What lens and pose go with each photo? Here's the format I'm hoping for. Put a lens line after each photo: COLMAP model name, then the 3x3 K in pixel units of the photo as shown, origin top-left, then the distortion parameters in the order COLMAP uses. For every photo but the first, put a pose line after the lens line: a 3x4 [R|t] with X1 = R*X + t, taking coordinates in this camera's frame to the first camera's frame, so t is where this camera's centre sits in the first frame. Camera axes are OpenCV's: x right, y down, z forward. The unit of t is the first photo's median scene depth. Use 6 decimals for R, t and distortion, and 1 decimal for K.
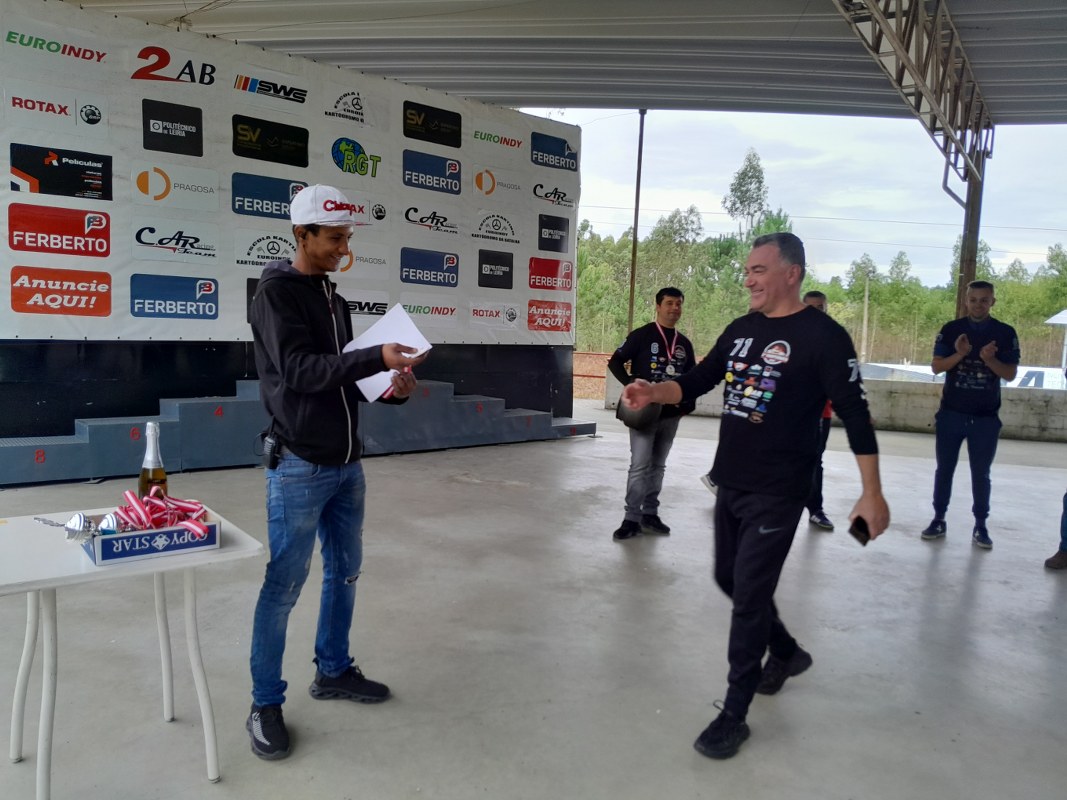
lens RADIAL K [[819.4, 0, 524.6], [0, 819.4, 405.5], [0, 0, 1]] dist [0.074997, -0.151534]
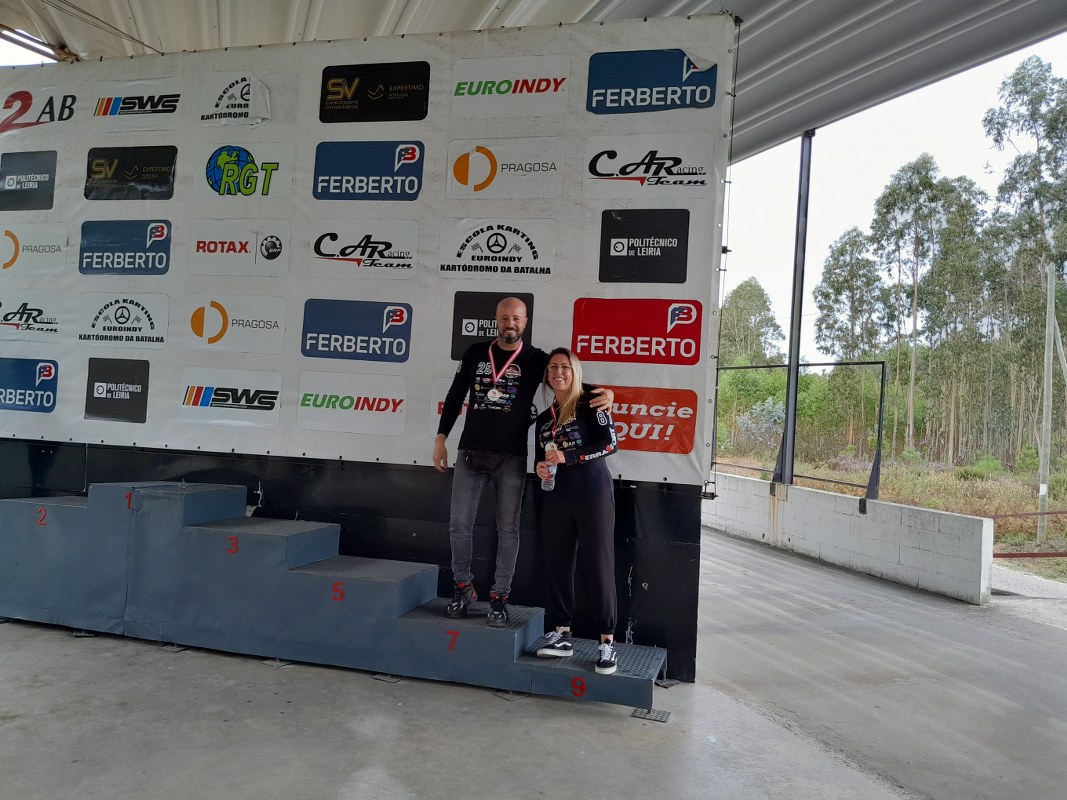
lens RADIAL K [[819.4, 0, 525.5], [0, 819.4, 406.8], [0, 0, 1]] dist [0.074997, -0.151534]
pose [[0.589782, -0.011605, -0.807479, 0.464999], [-0.112187, 0.989024, -0.096155, -0.079498], [0.799732, 0.147299, 0.582006, 0.843835]]
